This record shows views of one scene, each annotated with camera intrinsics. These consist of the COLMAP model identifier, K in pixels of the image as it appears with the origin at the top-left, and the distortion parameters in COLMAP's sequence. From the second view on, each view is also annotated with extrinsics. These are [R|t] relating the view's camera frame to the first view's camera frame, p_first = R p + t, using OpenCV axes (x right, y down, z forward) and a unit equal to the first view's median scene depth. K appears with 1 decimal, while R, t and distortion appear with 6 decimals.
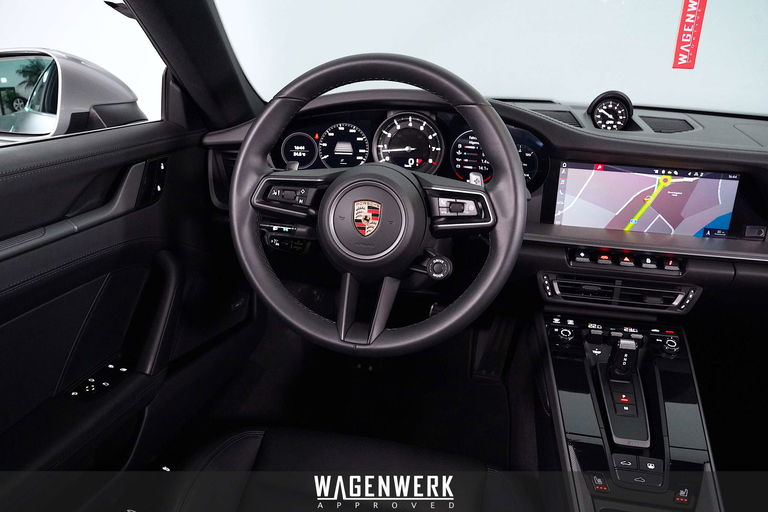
lens RADIAL K [[530.2, 0, 384.0], [0, 530.2, 256.0], [0, 0, 1]] dist [-0.175568, 0.125668]
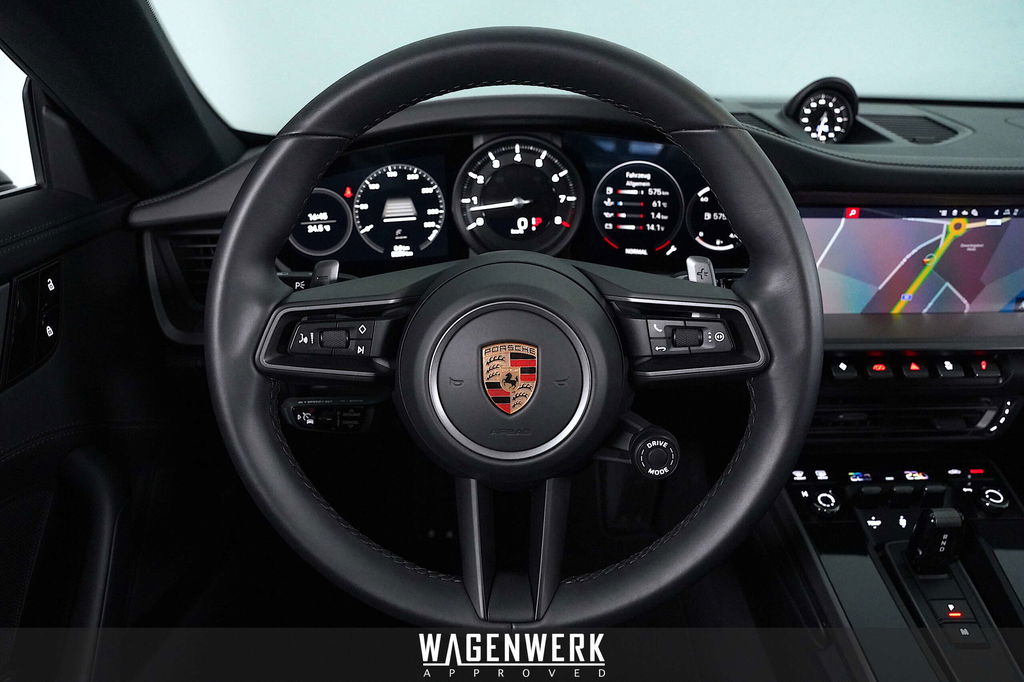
lens RADIAL K [[707.0, 0, 512.0], [0, 707.0, 341.0], [0, 0, 1]] dist [-0.175568, 0.125668]
pose [[0.981877, -0.110357, 0.154074, -0.099629], [0.102431, 0.993019, 0.058489, -0.112304], [-0.159453, -0.041647, 0.986327, 0.289554]]
